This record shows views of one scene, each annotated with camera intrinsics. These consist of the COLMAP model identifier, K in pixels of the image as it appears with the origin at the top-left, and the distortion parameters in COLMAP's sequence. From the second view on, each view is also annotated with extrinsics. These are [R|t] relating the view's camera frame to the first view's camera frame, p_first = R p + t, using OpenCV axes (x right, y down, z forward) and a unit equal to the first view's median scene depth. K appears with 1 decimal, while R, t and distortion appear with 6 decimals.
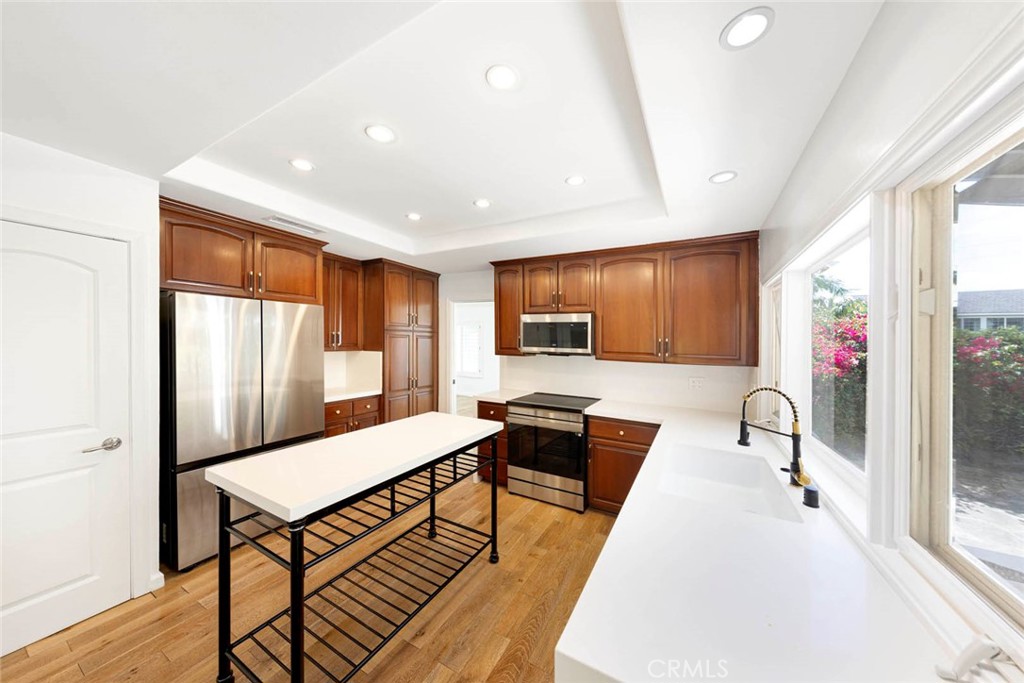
lens RADIAL K [[328.1, 0, 507.2], [0, 328.1, 337.7], [0, 0, 1]] dist [-0.000515, 0.000030]
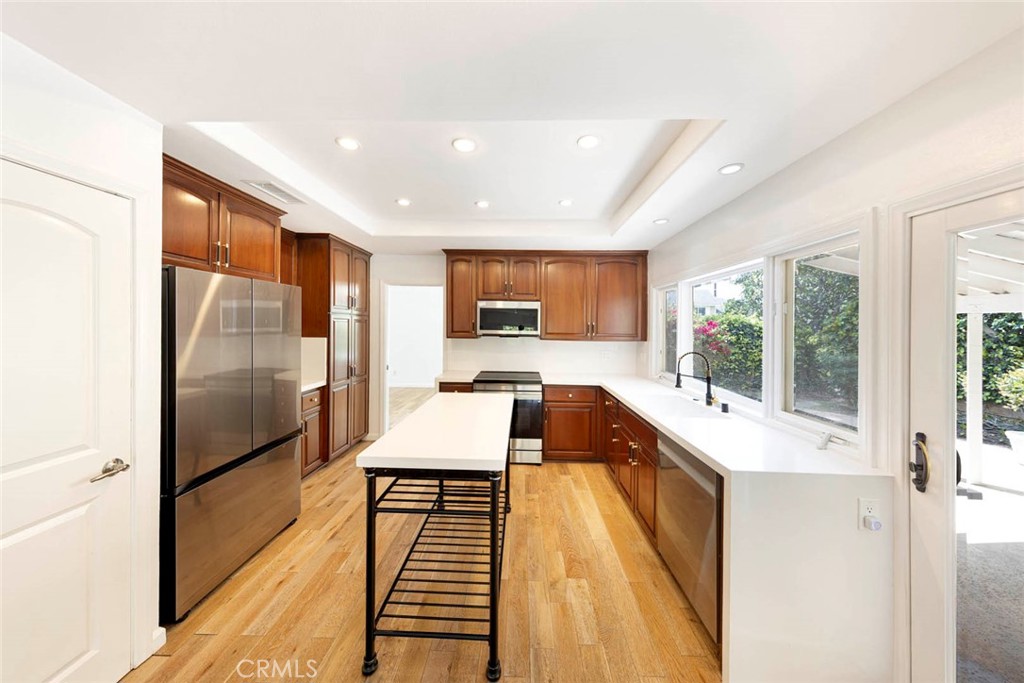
lens RADIAL K [[335.4, 0, 509.7], [0, 335.4, 319.3], [0, 0, 1]] dist [0.000509, -0.000045]
pose [[0.886046, 0.000866, 0.463597, -0.423528], [-0.000331, 0.999999, -0.001234, -0.007488], [-0.463598, 0.000940, 0.886045, -0.053996]]
